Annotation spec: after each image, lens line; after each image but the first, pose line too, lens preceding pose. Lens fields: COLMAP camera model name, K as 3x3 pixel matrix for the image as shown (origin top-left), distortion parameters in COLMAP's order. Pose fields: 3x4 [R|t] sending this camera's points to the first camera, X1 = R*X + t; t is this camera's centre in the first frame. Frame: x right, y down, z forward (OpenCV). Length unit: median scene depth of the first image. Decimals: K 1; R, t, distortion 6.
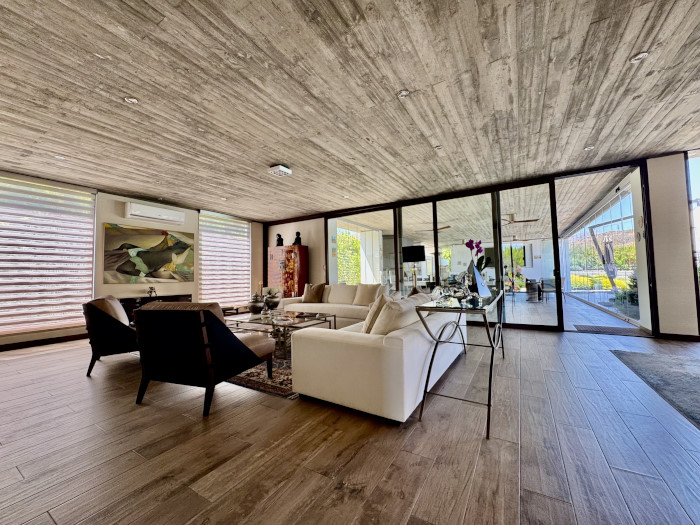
lens RADIAL K [[280.4, 0, 349.4], [0, 280.4, 260.8], [0, 0, 1]] dist [-0.002069, 0.000097]
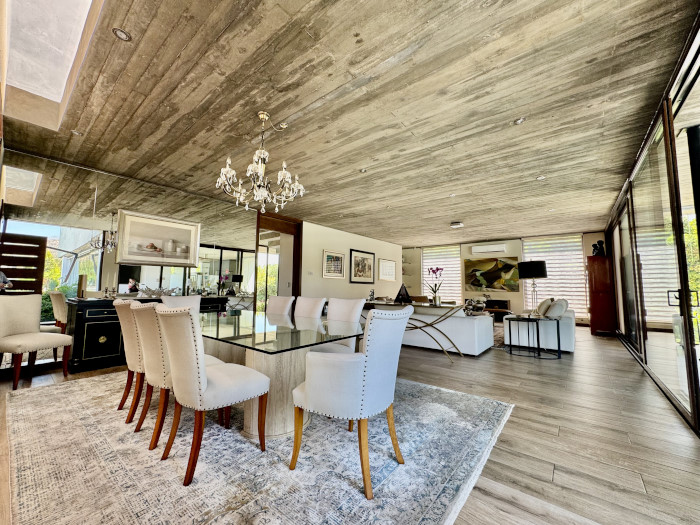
lens RADIAL K [[280.4, 0, 349.5], [0, 280.4, 261.6], [0, 0, 1]] dist [-0.002069, 0.000097]
pose [[-0.131475, -0.069712, -0.988865, 1.071176], [0.048681, 0.995867, -0.076678, -0.009677], [0.990123, -0.058220, -0.127538, 0.428719]]
